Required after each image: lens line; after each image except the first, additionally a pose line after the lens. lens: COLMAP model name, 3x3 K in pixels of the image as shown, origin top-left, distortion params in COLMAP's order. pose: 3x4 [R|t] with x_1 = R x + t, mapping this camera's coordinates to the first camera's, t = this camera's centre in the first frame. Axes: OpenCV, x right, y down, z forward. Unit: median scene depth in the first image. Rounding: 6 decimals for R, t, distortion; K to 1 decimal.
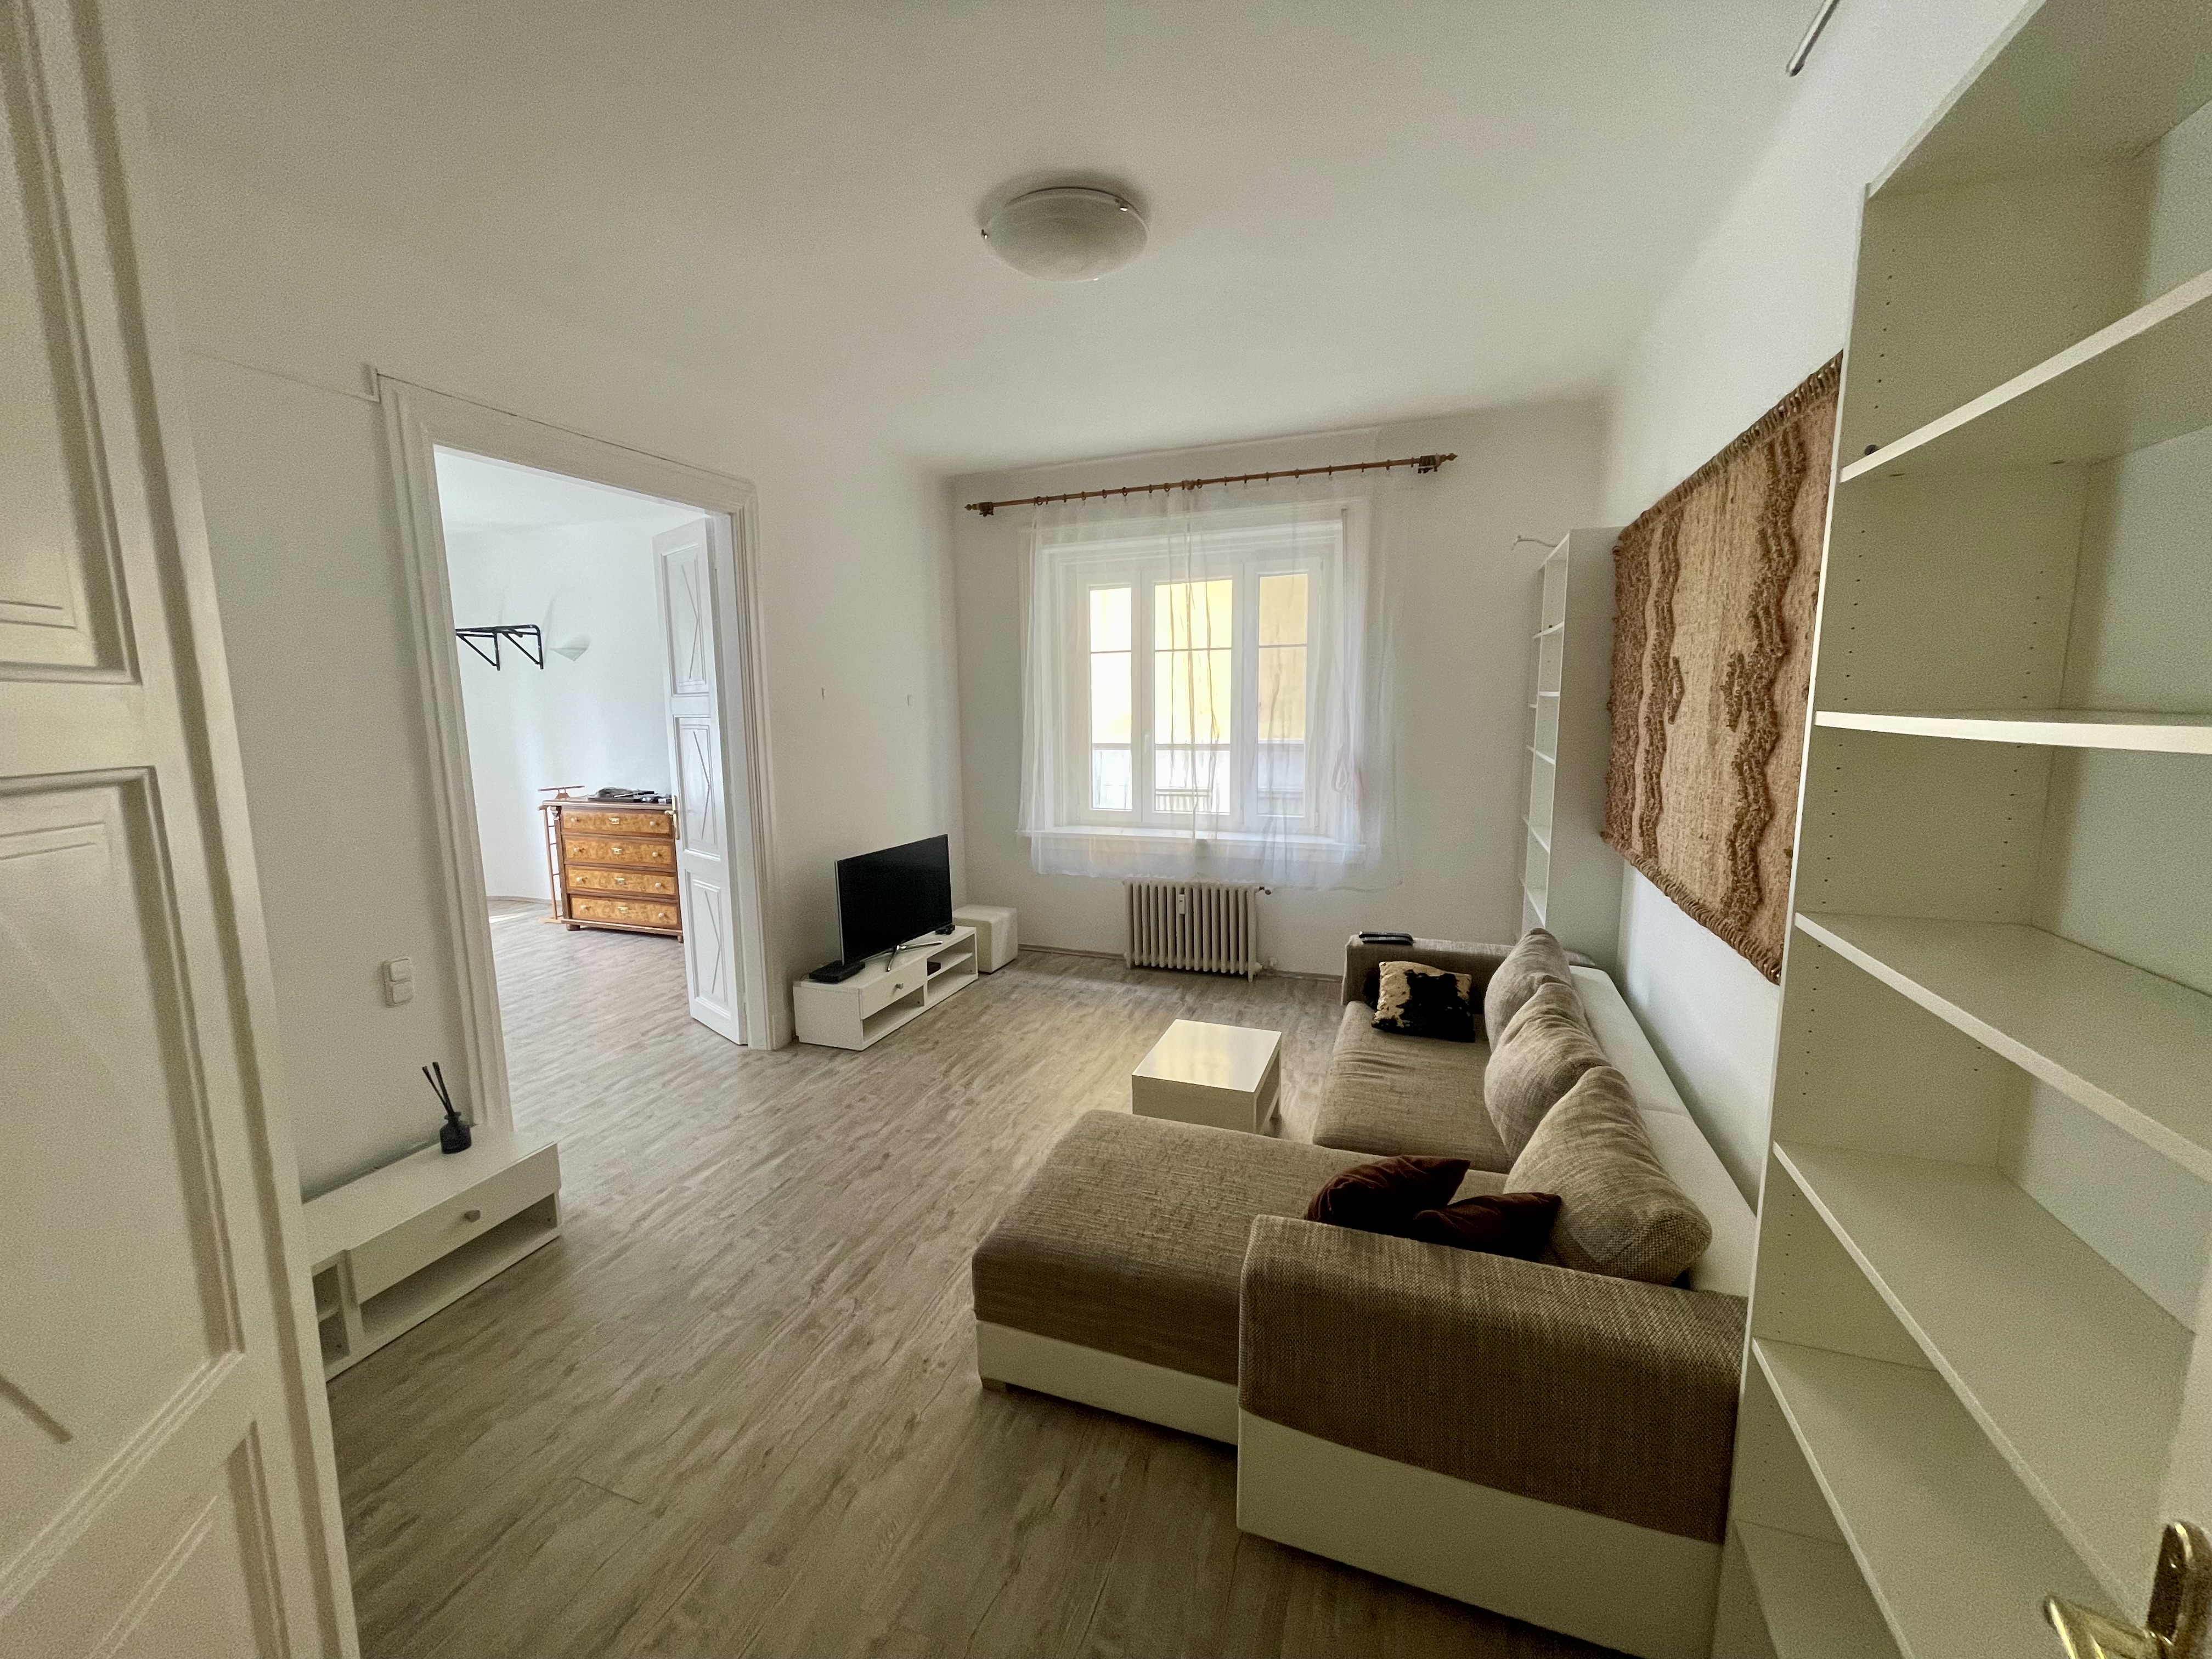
lens RADIAL K [[881.8, 0, 1106.0], [0, 881.8, 829.5], [0, 0, 1]] dist [-0.007088, -0.000200]
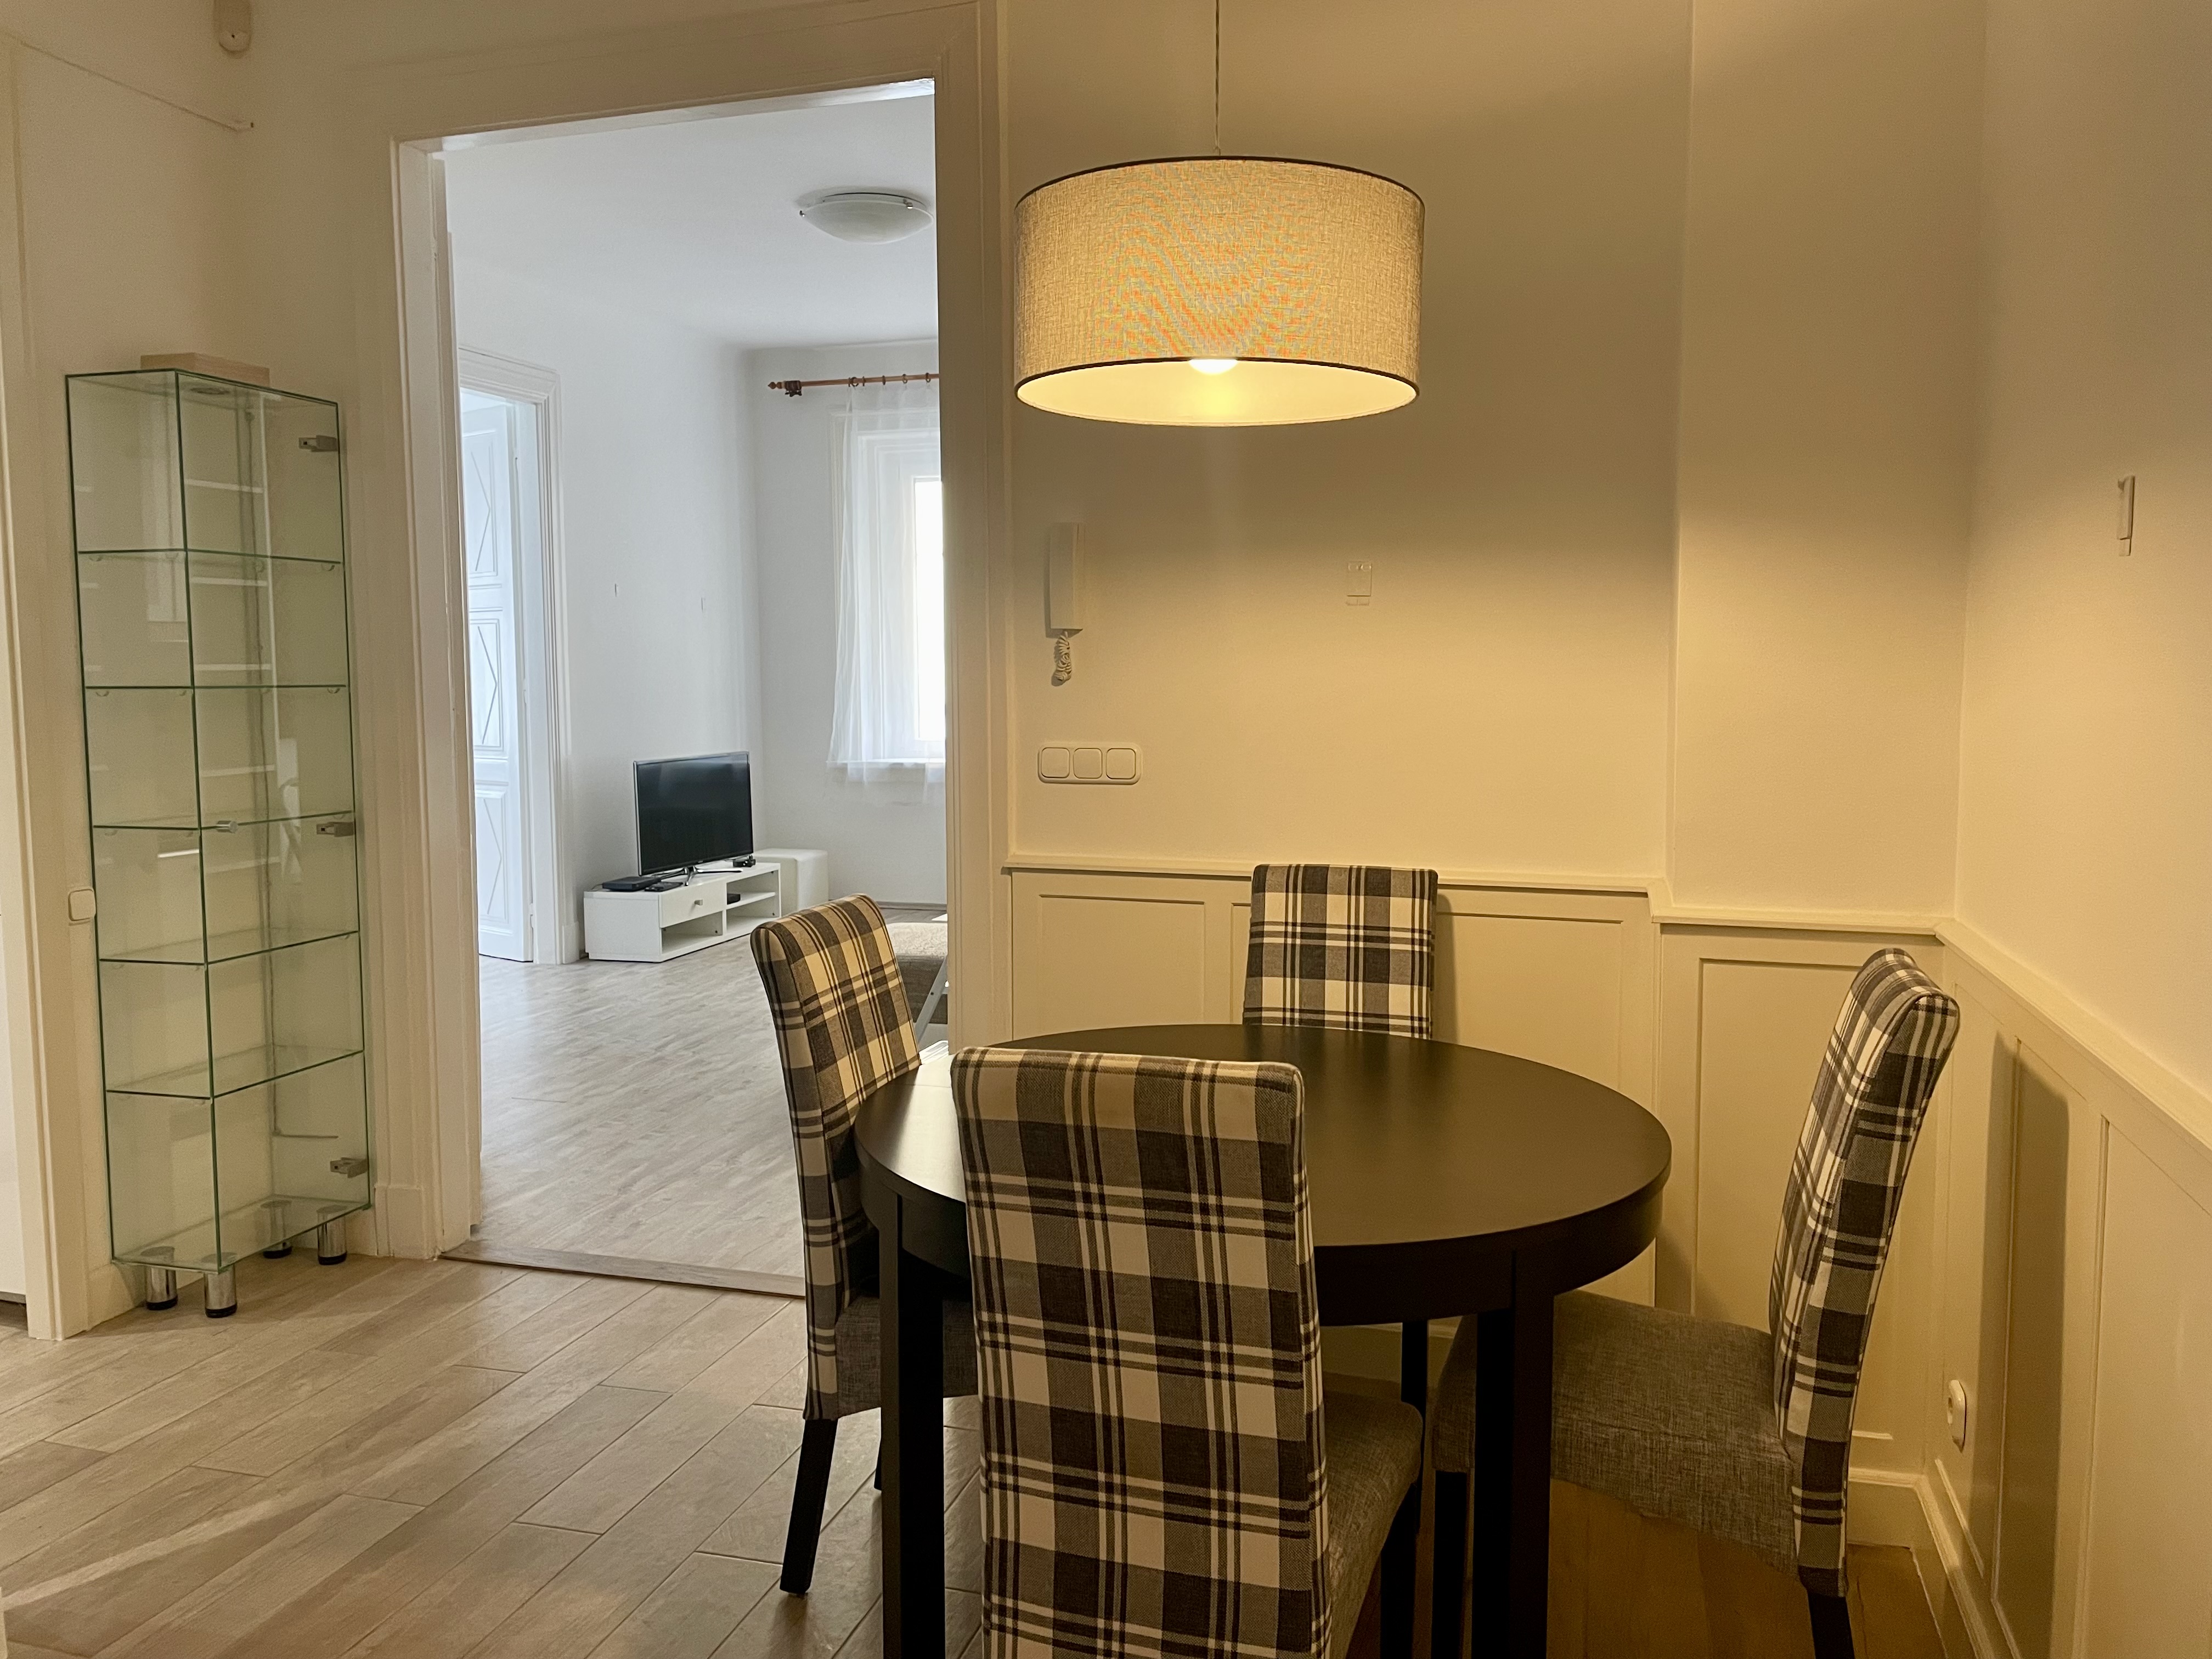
lens RADIAL K [[1683.6, 0, 1106.0], [0, 1683.6, 829.5], [0, 0, 1]] dist [0.085633, -0.000349]
pose [[0.998073, 0.002026, 0.062025, 0.083285], [0.001234, 0.998622, -0.052470, 0.191454], [-0.062045, 0.052446, 0.996694, -0.803584]]
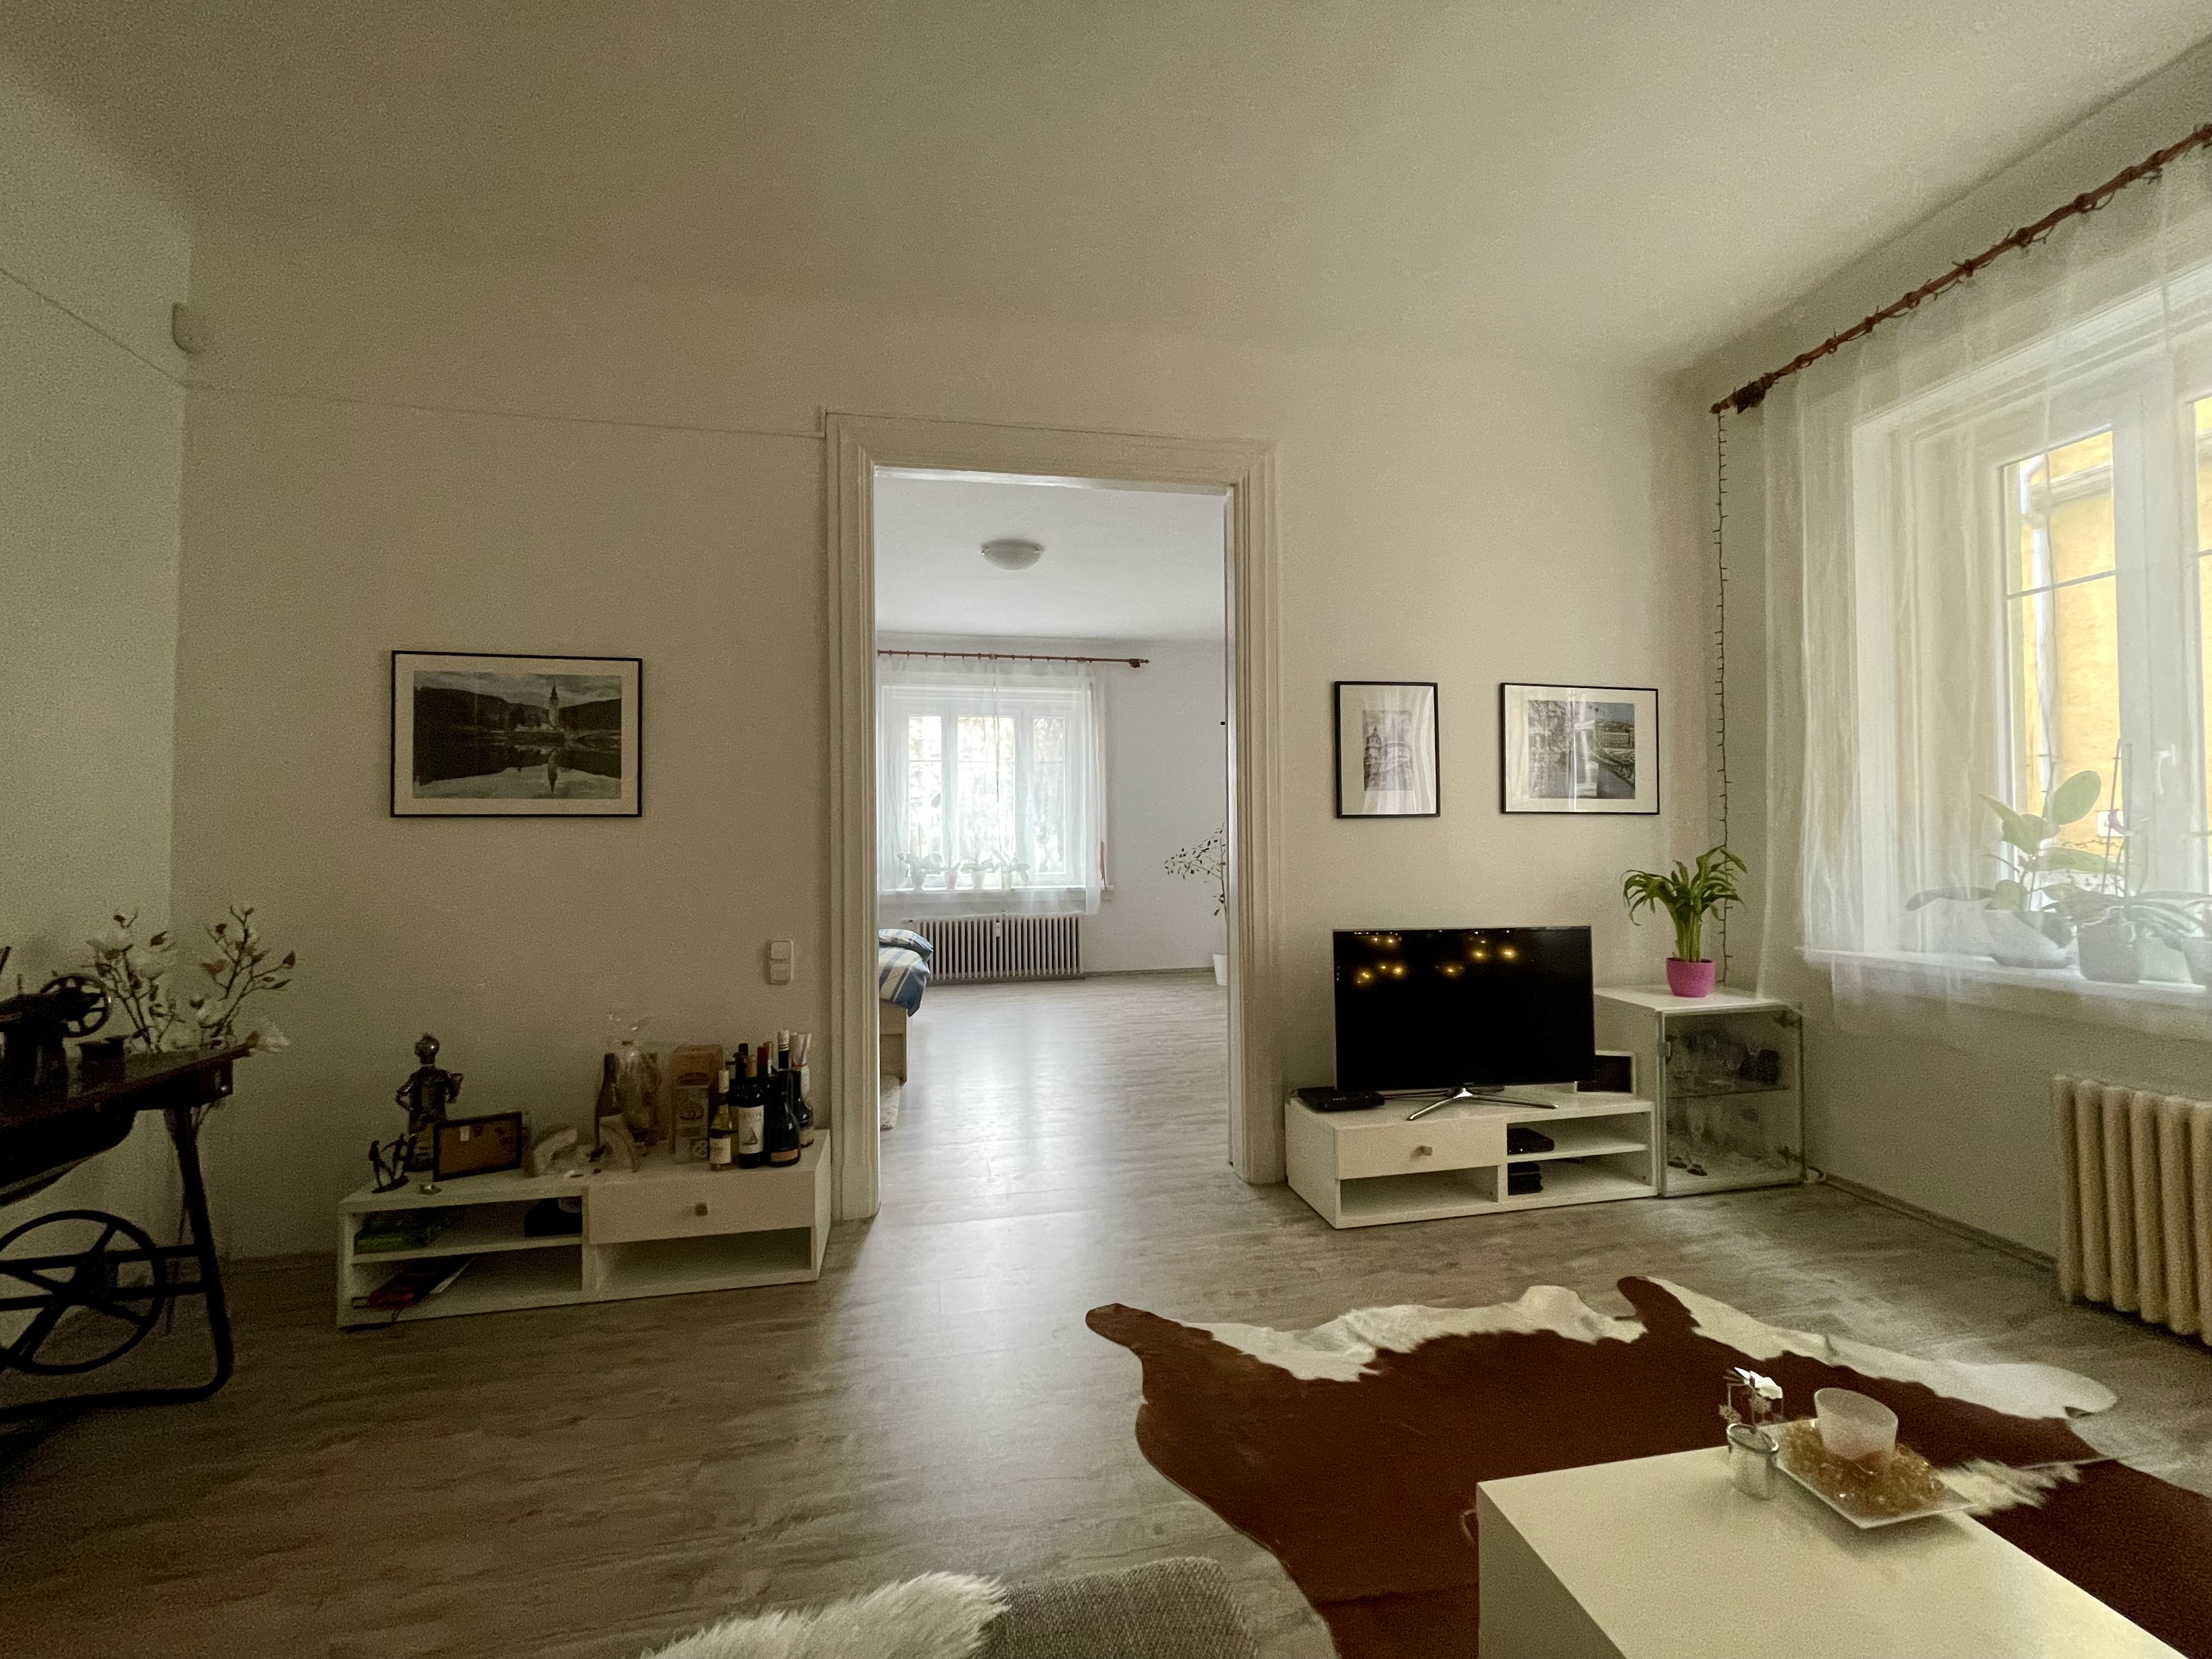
lens RADIAL K [[881.8, 0, 1106.0], [0, 881.8, 829.5], [0, 0, 1]] dist [-0.007088, -0.000200]
pose [[0.515778, -0.005355, -0.856705, 0.179284], [-0.122860, 0.989182, -0.080150, 0.030734], [0.847867, 0.146595, 0.509541, 0.450998]]
